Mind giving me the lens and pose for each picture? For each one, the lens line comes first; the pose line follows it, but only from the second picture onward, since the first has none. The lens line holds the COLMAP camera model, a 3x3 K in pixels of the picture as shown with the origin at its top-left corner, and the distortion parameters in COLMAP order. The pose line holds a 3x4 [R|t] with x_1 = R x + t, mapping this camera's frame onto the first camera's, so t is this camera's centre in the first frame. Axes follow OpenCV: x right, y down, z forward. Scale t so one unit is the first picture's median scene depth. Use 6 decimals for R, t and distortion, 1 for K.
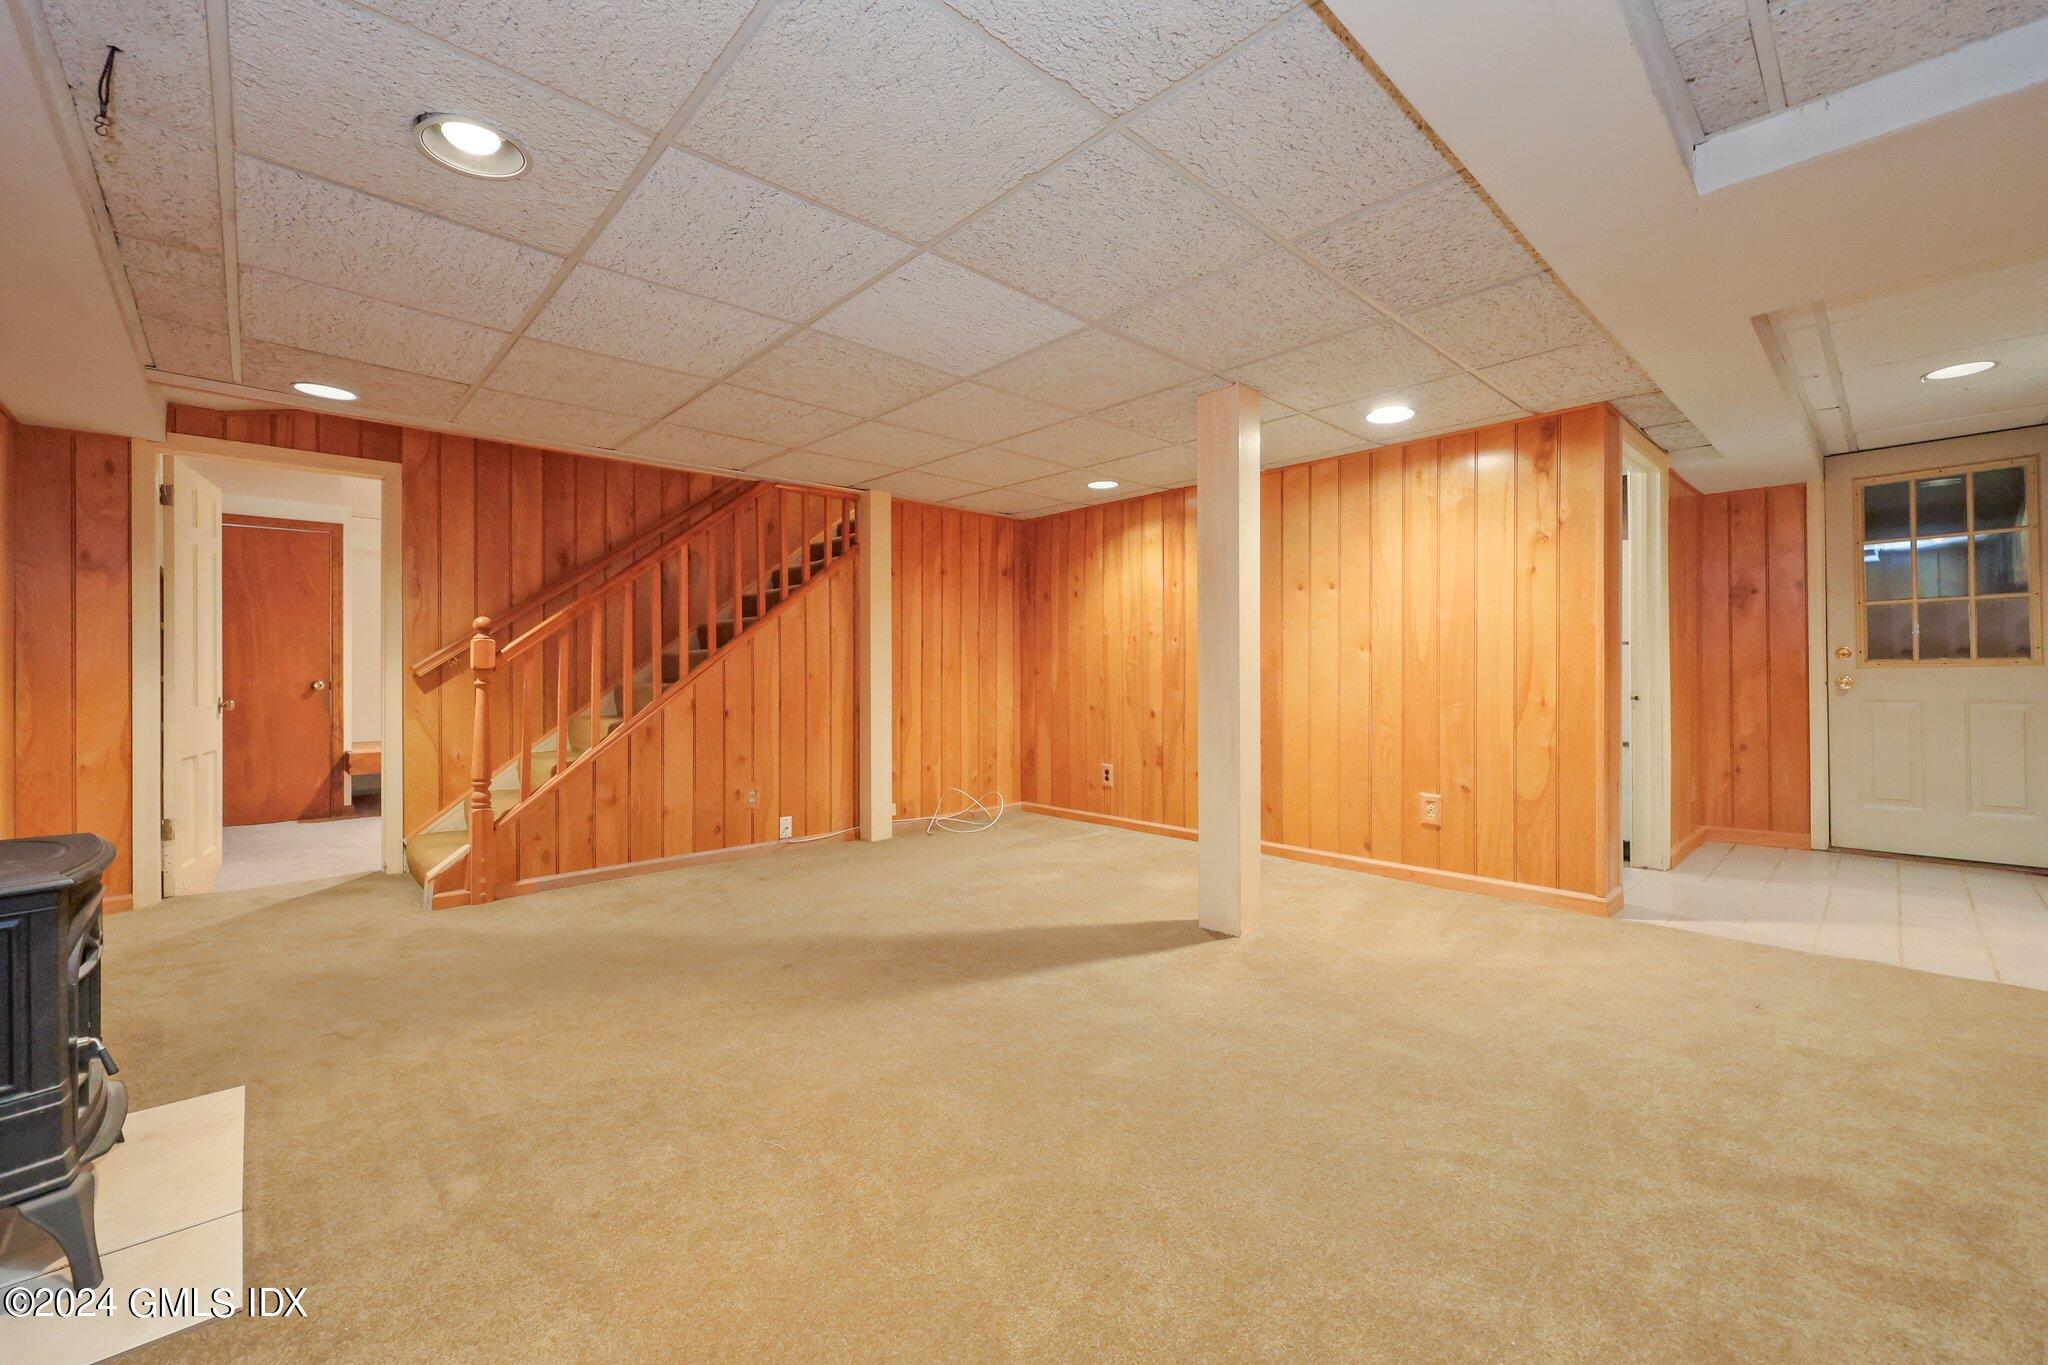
lens RADIAL K [[822.0, 0, 1035.8], [0, 822.0, 670.7], [0, 0, 1]] dist [-0.004679, 0.001022]
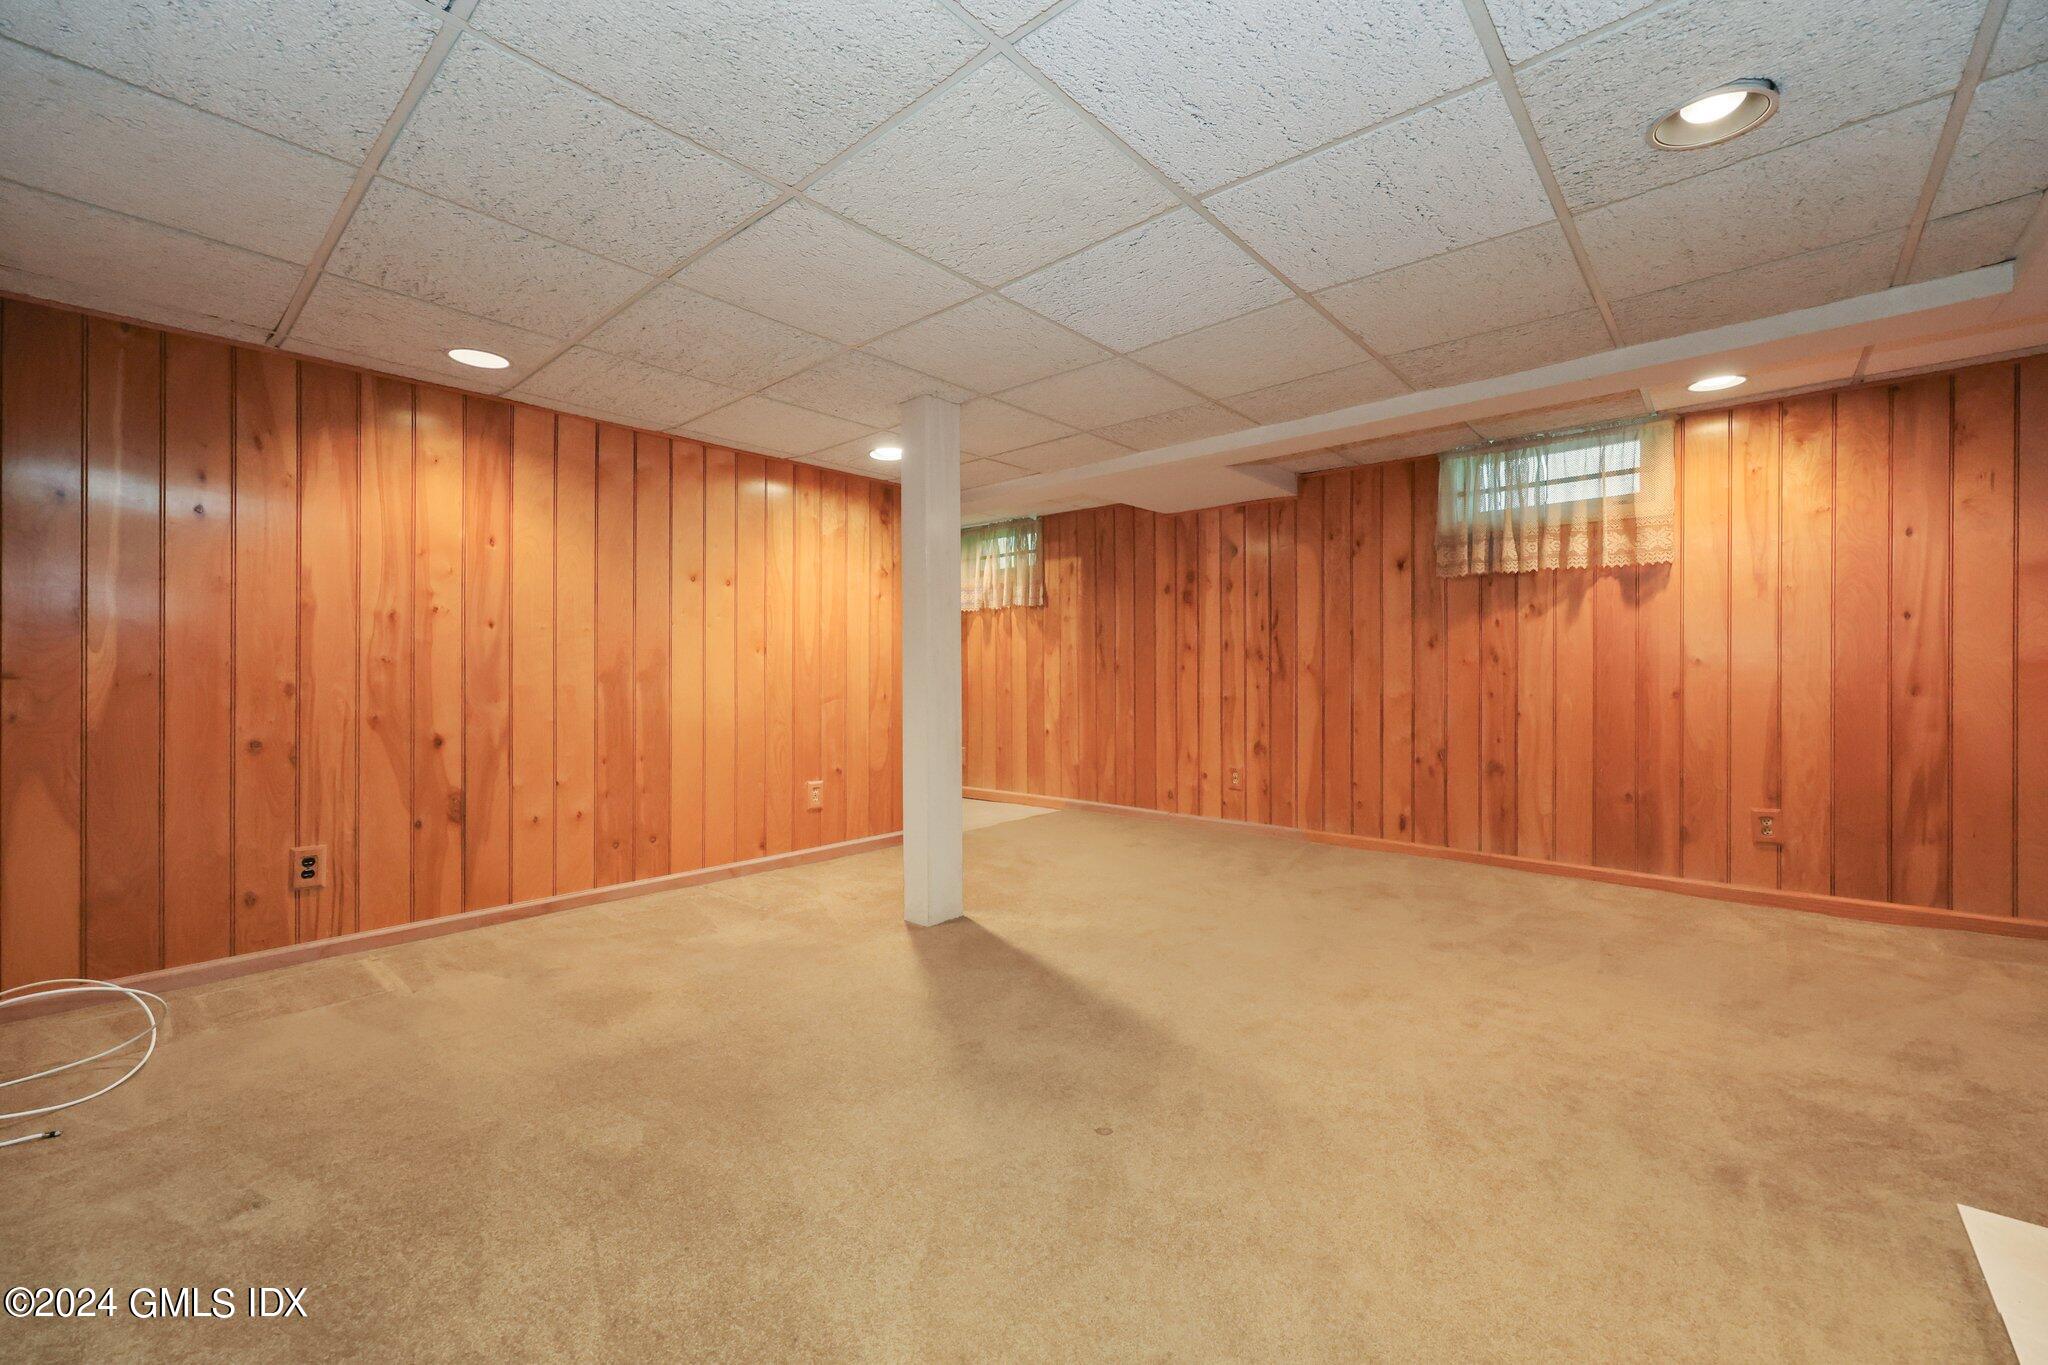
lens RADIAL K [[822.0, 0, 1036.3], [0, 822.0, 677.7], [0, 0, 1]] dist [-0.004679, 0.001022]
pose [[-0.095383, -0.001532, 0.995439, -0.598505], [0.002271, 0.999996, 0.001757, 0.005264], [-0.995438, 0.002428, -0.095379, 0.713406]]
